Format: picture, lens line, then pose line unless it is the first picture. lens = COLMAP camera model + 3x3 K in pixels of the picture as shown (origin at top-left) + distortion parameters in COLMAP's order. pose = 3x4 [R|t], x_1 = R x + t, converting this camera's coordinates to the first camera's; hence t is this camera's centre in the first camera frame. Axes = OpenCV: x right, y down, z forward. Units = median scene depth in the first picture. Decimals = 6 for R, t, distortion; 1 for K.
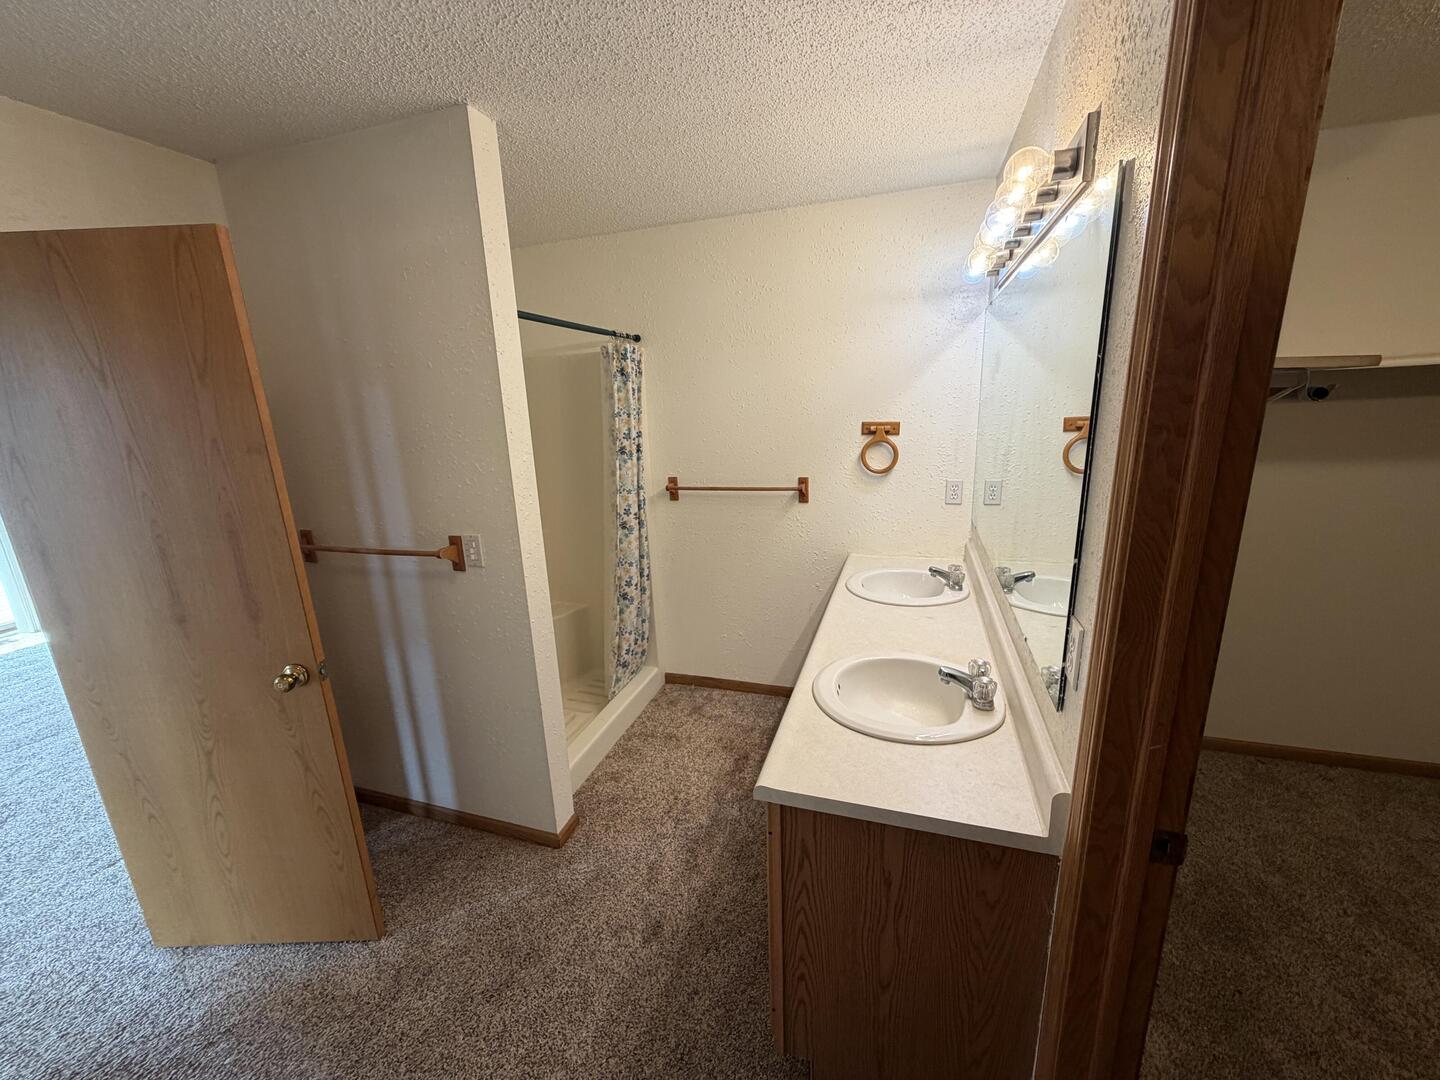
lens RADIAL K [[574.9, 0, 715.1], [0, 574.9, 540.6], [0, 0, 1]] dist [0.000482, -0.000039]
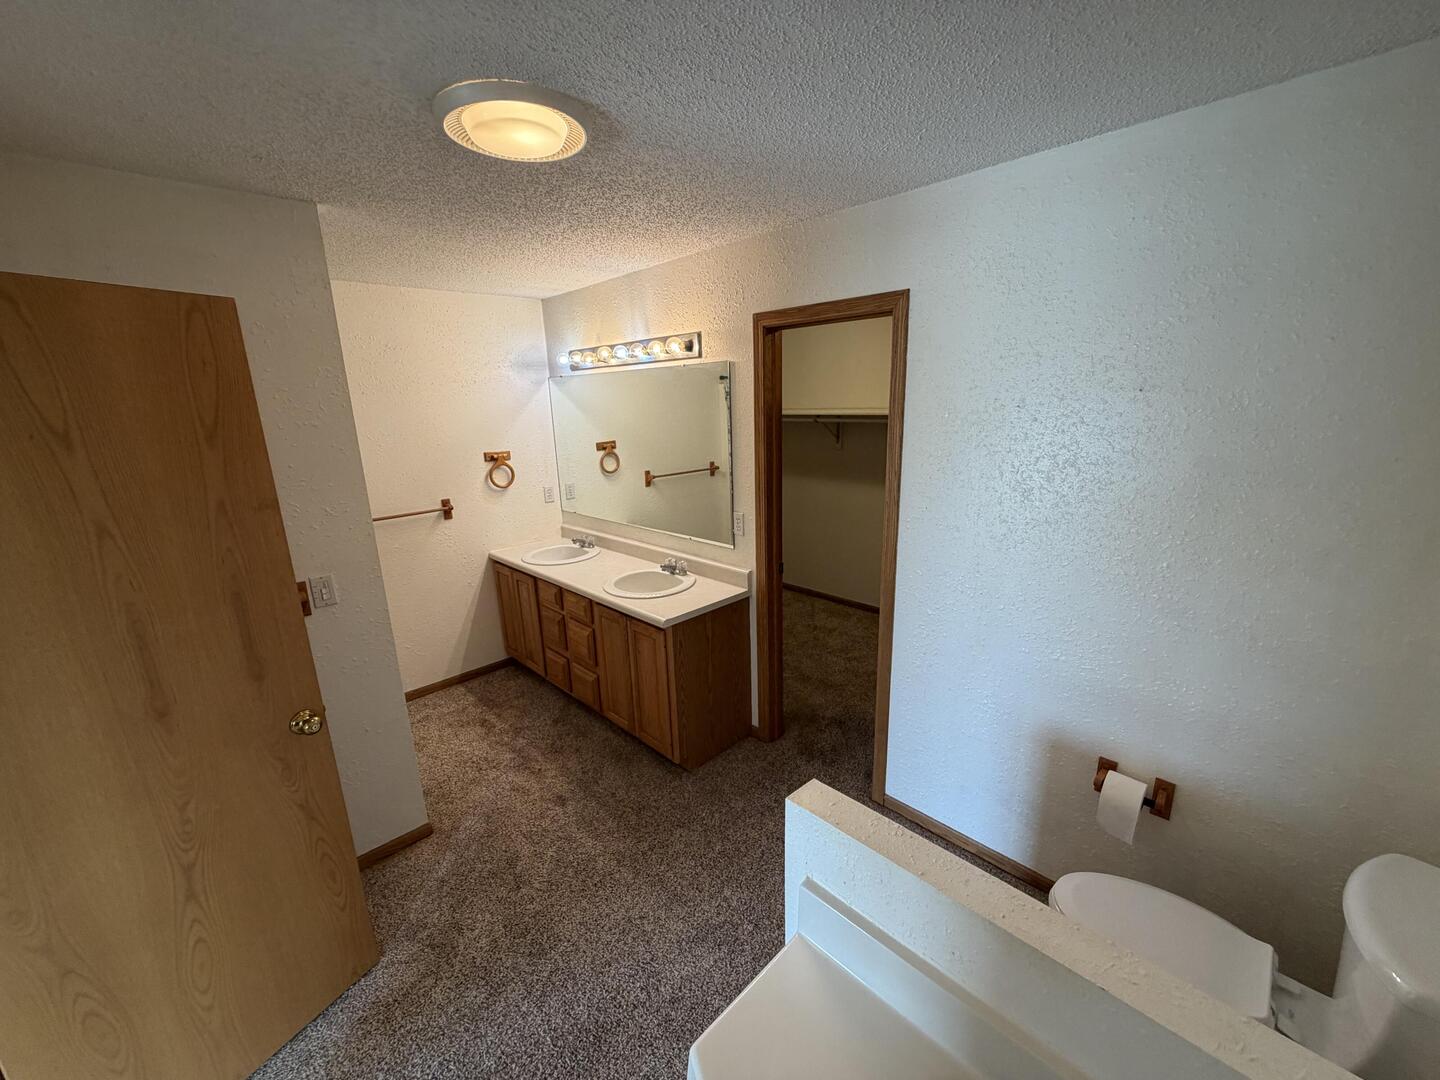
lens RADIAL K [[574.9, 0, 715.1], [0, 574.9, 540.6], [0, 0, 1]] dist [0.000482, -0.000039]
pose [[0.467506, -0.191311, 0.863040, -1.064262], [0.228970, 0.969189, 0.090809, -0.004105], [-0.853821, 0.155157, 0.496906, -0.165356]]
